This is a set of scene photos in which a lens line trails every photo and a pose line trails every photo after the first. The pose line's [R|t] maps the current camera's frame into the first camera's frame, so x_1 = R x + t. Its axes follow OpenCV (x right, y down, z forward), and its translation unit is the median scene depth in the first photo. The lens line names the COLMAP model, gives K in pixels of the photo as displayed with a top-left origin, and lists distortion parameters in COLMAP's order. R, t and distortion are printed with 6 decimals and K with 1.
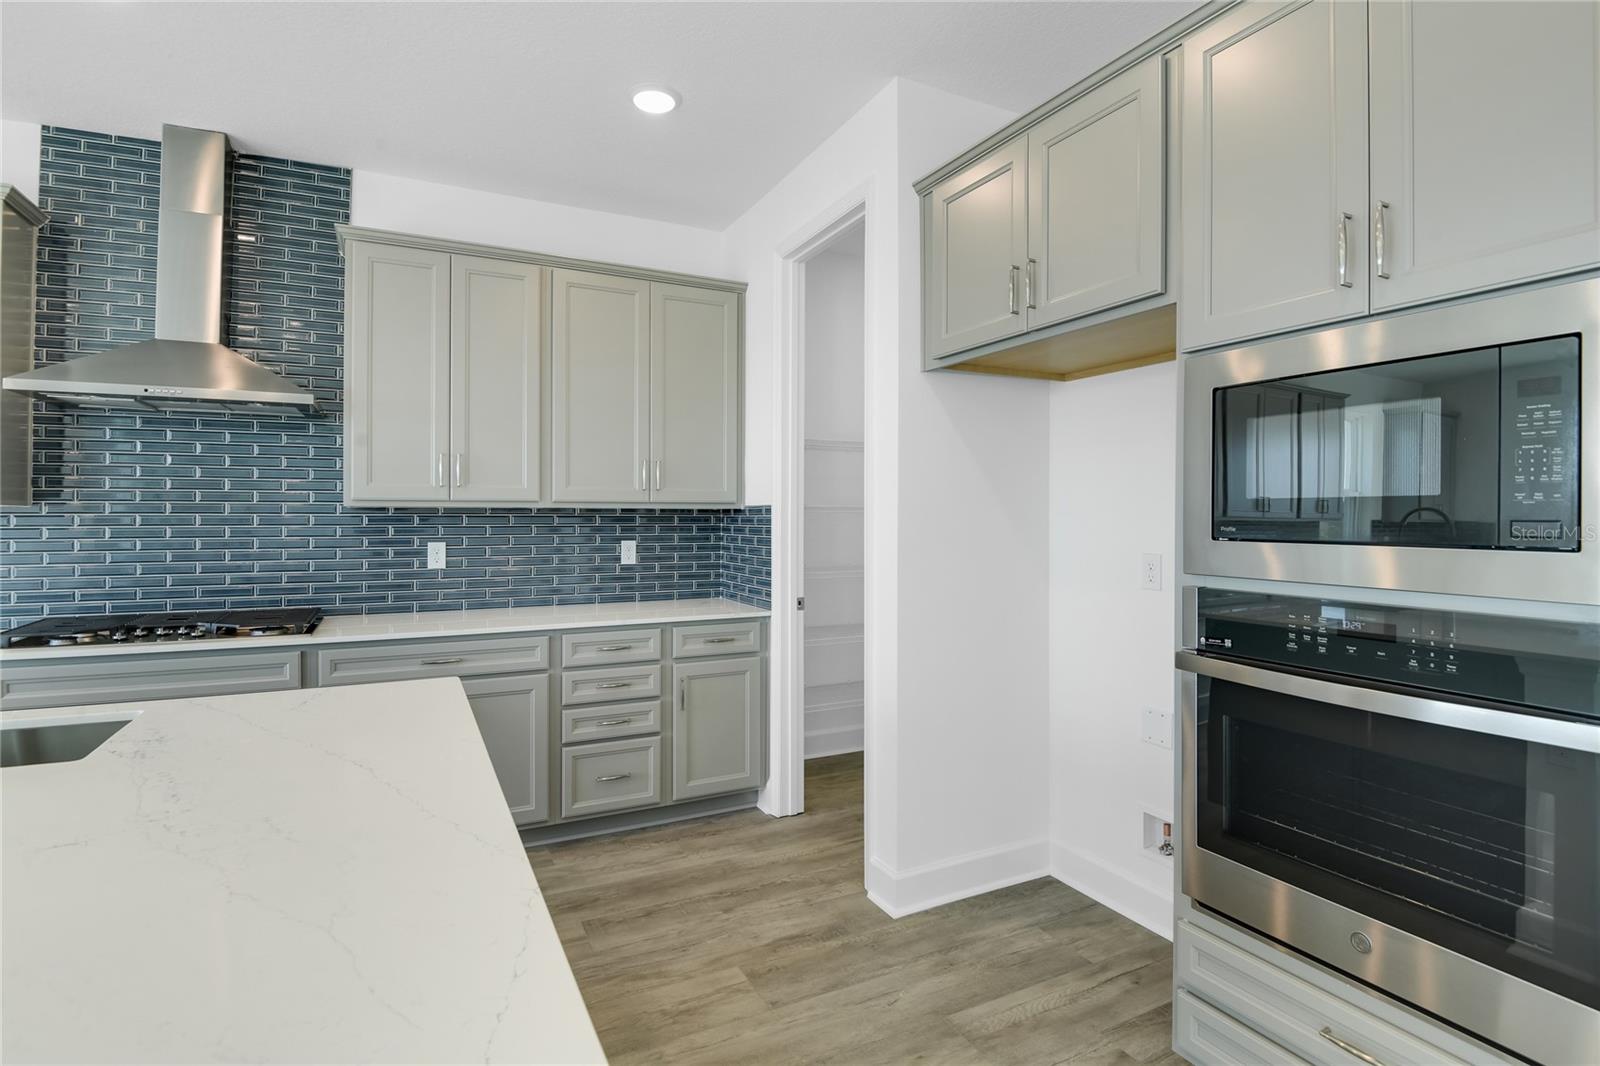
lens RADIAL K [[817.0, 0, 830.8], [0, 817.0, 520.6], [0, 0, 1]] dist [-0.028299, -0.004376]
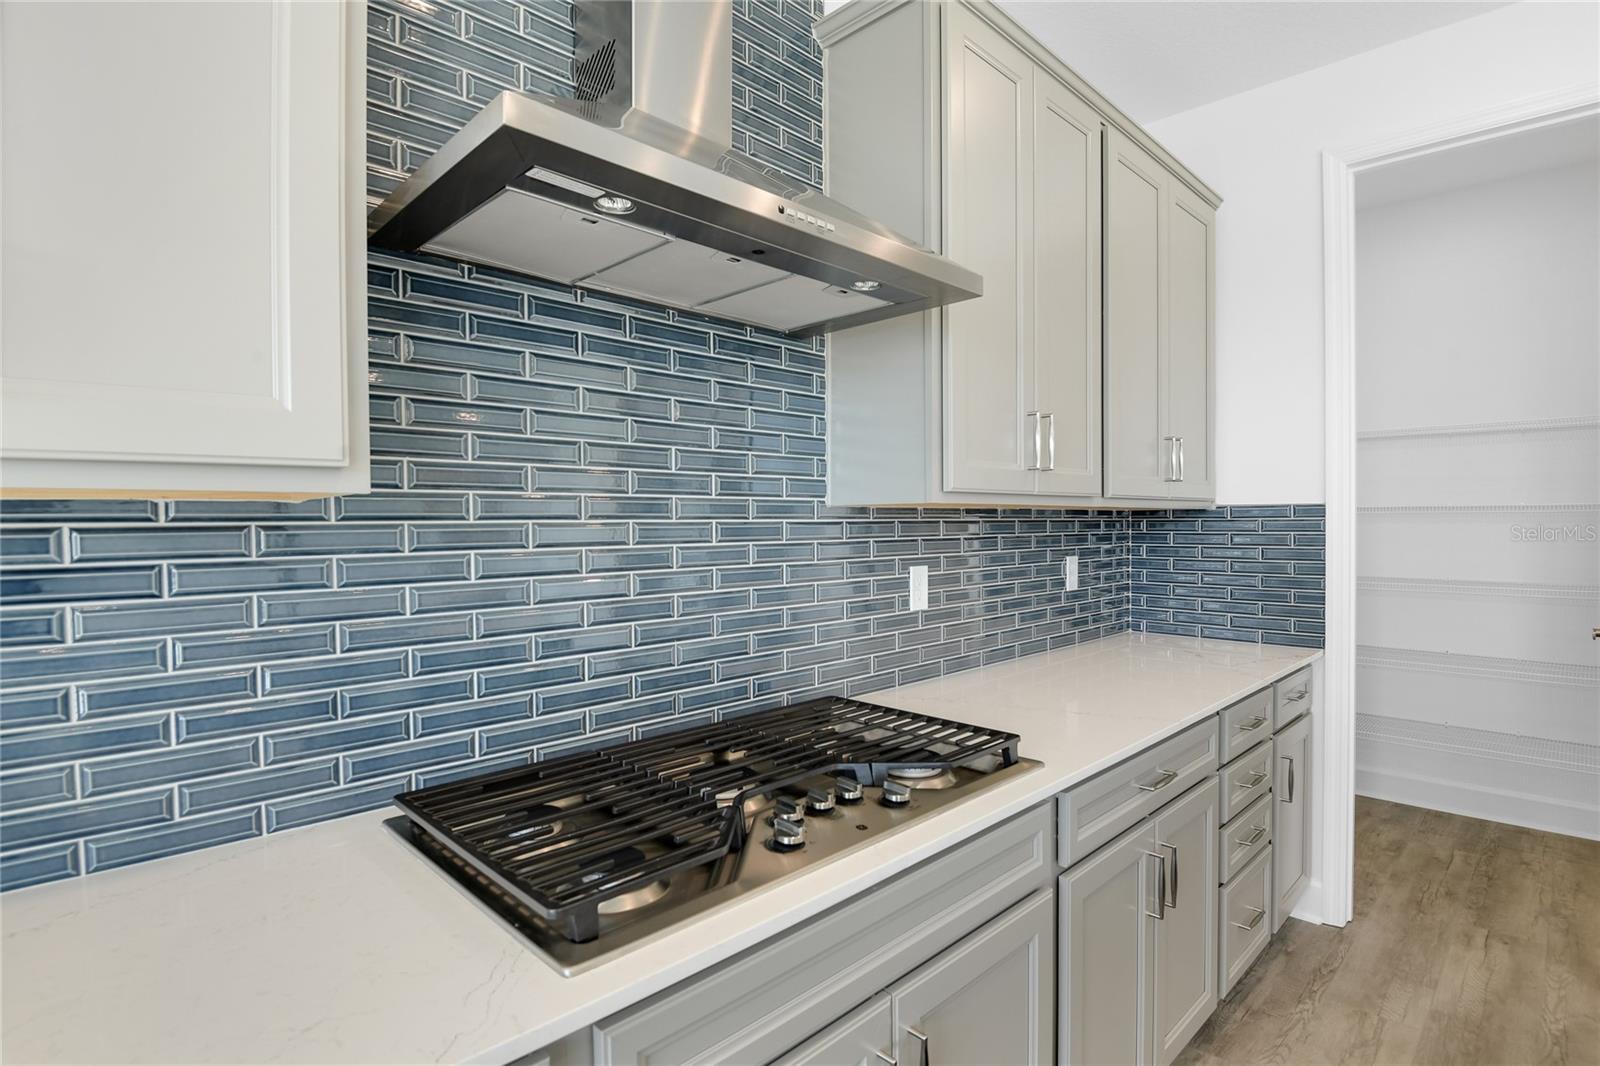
lens RADIAL K [[817.0, 0, 800.3], [0, 817.0, 528.0], [0, 0, 1]] dist [-0.028299, -0.004376]
pose [[0.950954, -0.005777, 0.309278, -0.683473], [0.004721, 0.999980, 0.004164, -0.003269], [-0.309296, -0.002500, 0.950963, 0.416688]]
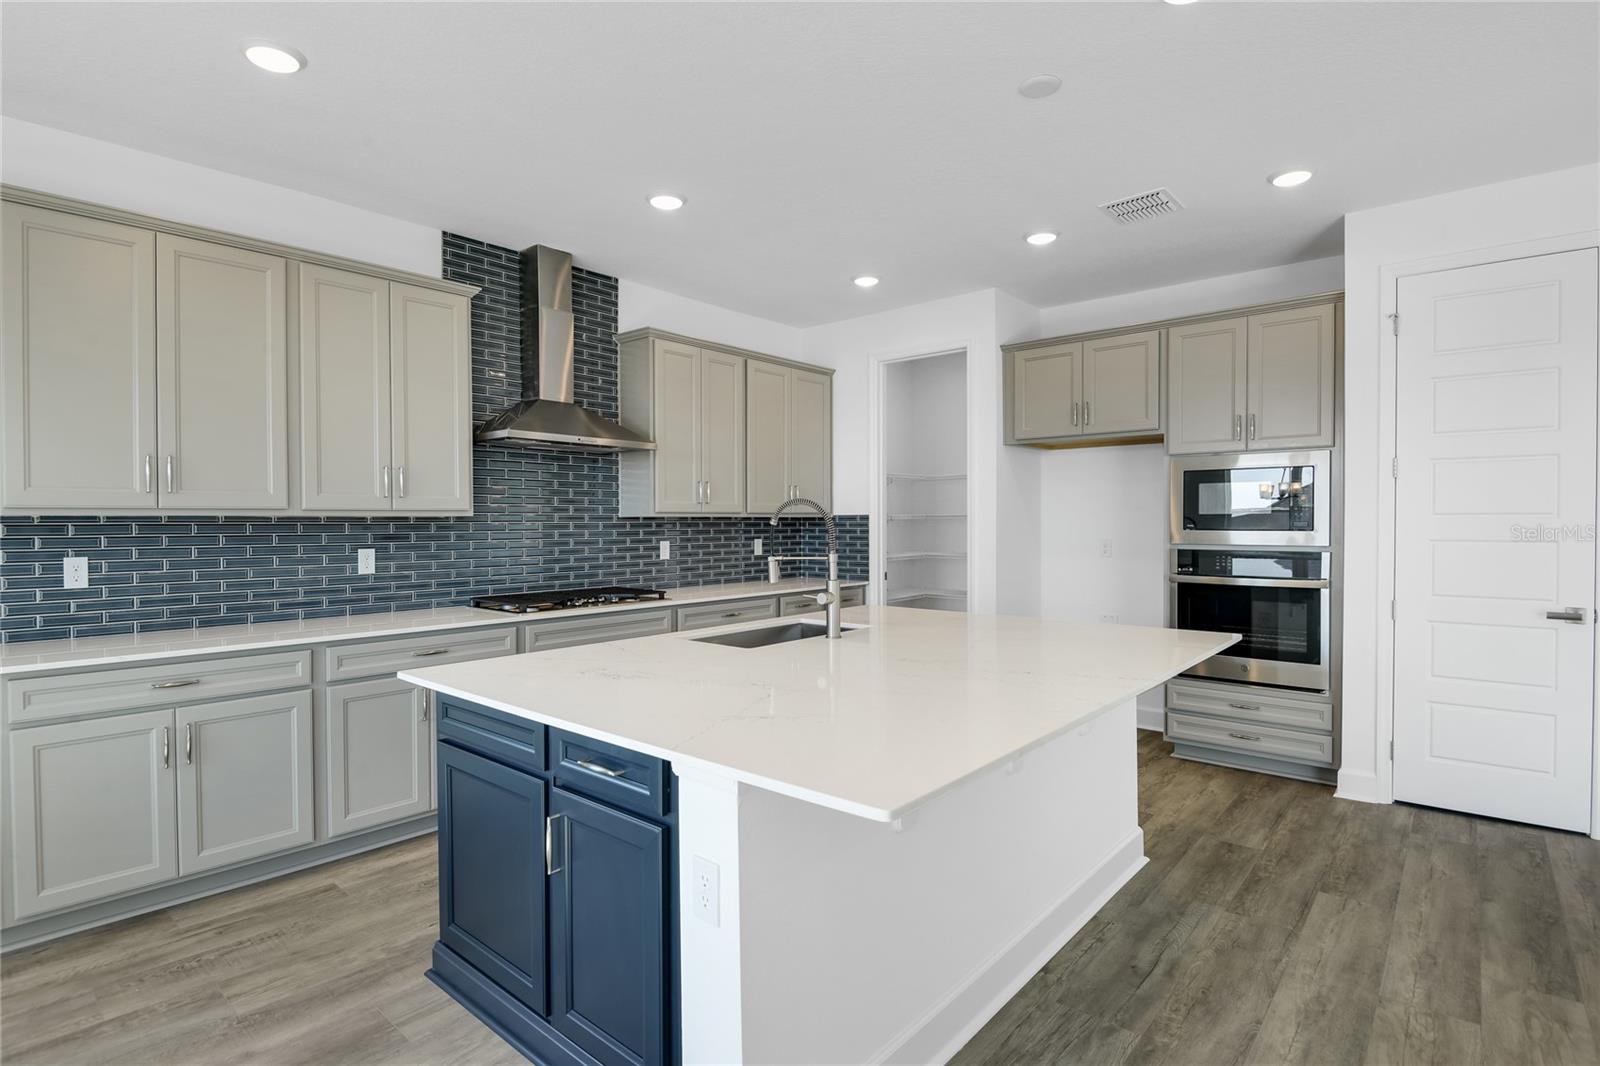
lens RADIAL K [[817.0, 0, 796.2], [0, 817.0, 527.3], [0, 0, 1]] dist [-0.028299, -0.004376]
pose [[0.921105, -0.006123, 0.389266, -0.759253], [0.006500, 0.999979, 0.000349, 0.003395], [-0.389260, 0.002208, 0.921125, -0.390665]]
